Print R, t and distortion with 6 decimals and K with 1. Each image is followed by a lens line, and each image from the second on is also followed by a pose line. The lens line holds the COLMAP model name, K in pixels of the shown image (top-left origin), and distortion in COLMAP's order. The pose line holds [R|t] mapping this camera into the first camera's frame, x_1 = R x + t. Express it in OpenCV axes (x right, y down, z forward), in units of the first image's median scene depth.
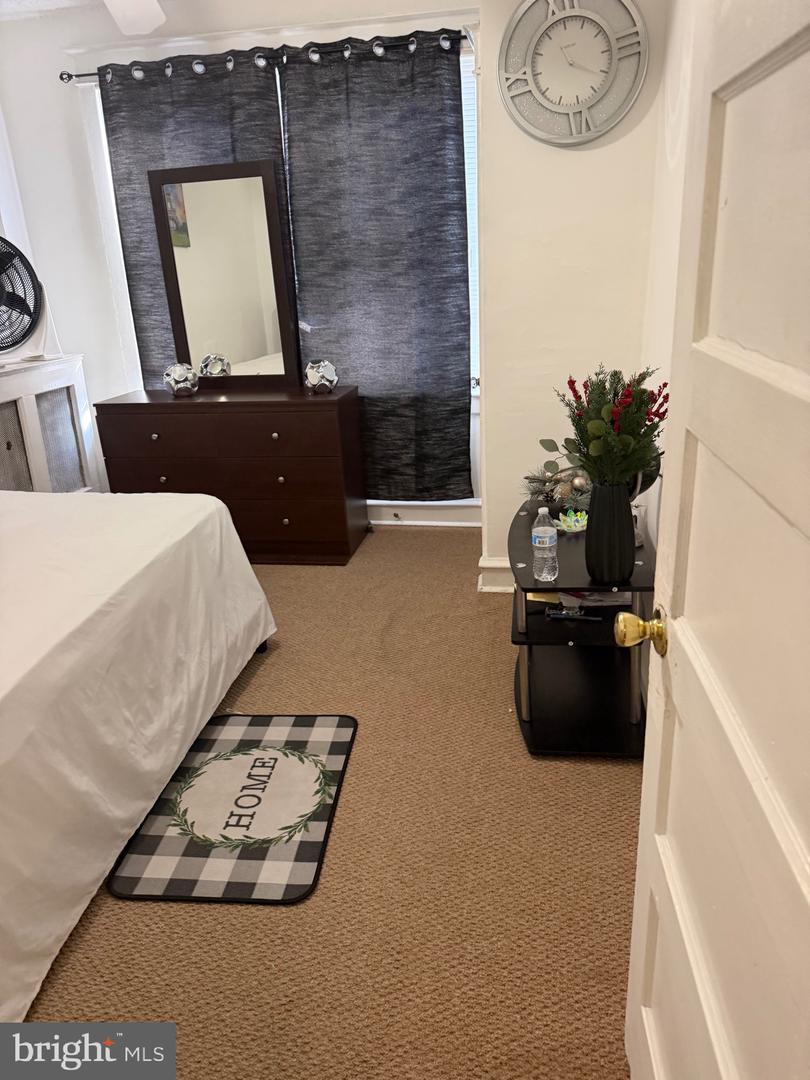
lens RADIAL K [[751.5, 0, 405.5], [0, 751.5, 537.2], [0, 0, 1]] dist [0.076381, -0.101832]
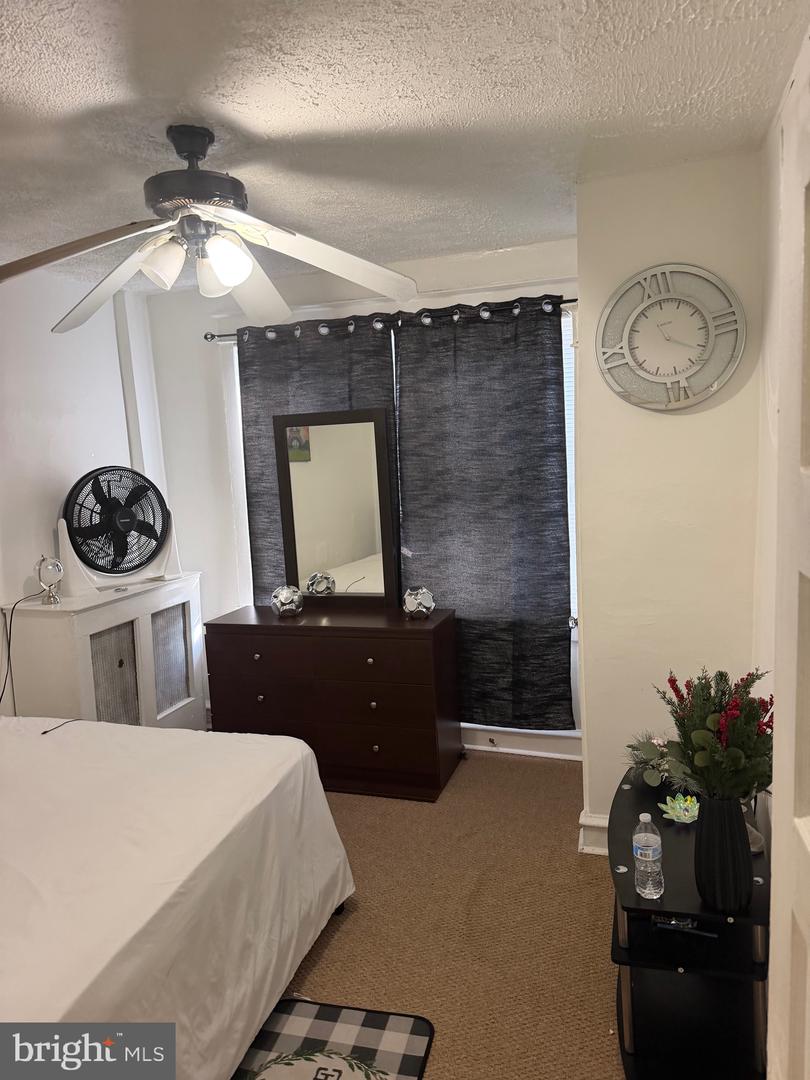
lens RADIAL K [[751.5, 0, 404.1], [0, 751.5, 547.2], [0, 0, 1]] dist [0.076381, -0.101832]
pose [[0.989433, 0.021531, -0.143384, 0.016446], [-0.050706, 0.977852, -0.203064, -0.113673], [0.135836, 0.208189, 0.968610, 0.006760]]
